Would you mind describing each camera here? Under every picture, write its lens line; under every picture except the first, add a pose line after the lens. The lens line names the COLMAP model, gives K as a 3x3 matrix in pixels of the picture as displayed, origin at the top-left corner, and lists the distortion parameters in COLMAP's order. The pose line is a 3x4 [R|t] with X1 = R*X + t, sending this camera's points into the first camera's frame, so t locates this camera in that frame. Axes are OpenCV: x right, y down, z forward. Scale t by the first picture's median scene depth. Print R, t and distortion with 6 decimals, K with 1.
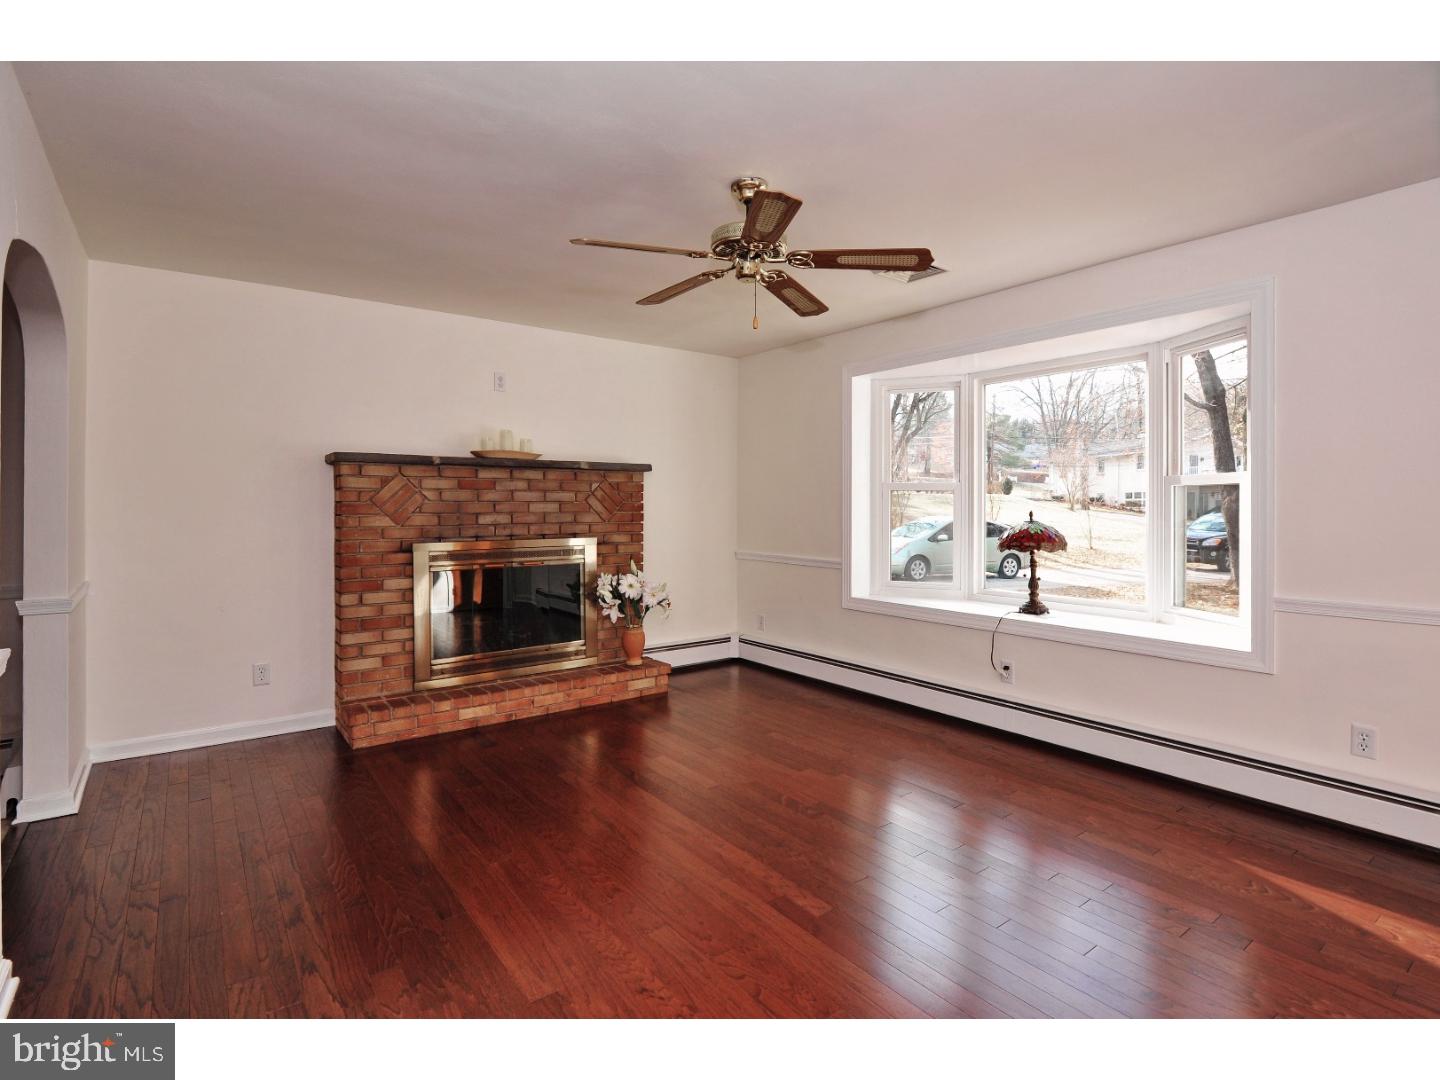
lens RADIAL K [[712.5, 0, 723.2], [0, 712.5, 543.4], [0, 0, 1]] dist [-0.002648, -0.000209]
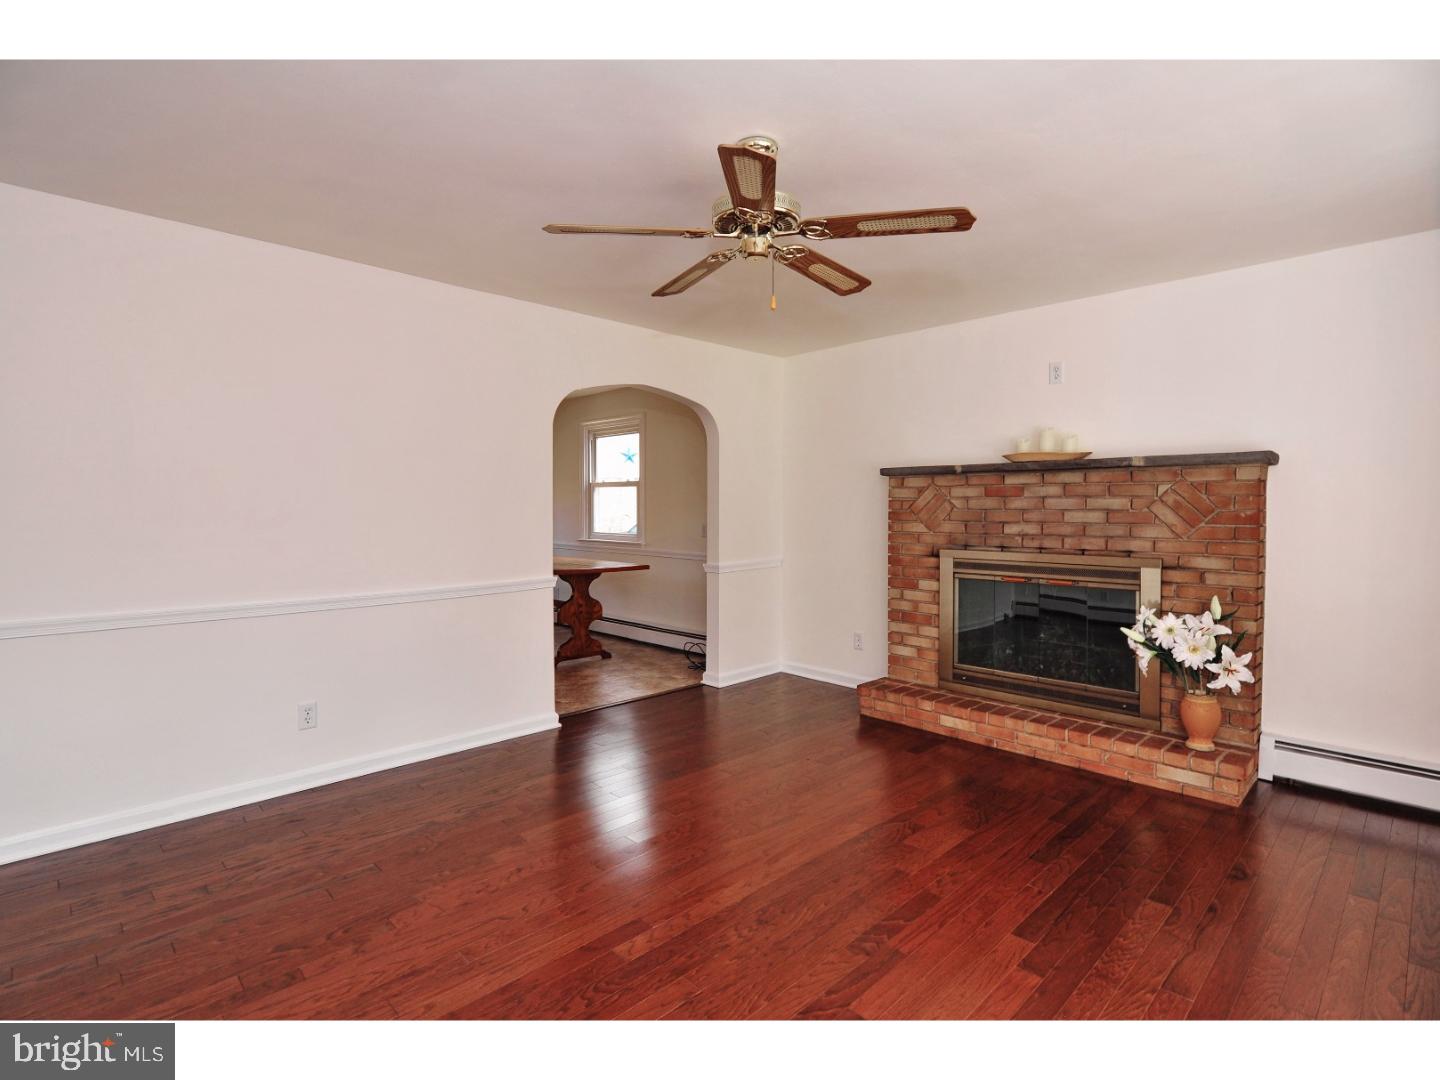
lens RADIAL K [[712.5, 0, 723.2], [0, 712.5, 543.4], [0, 0, 1]] dist [-0.002648, -0.000209]
pose [[0.127964, 0.047436, -0.990644, 0.565254], [-0.057196, 0.997546, 0.040378, -0.032027], [0.990128, 0.051494, 0.130363, 0.529748]]
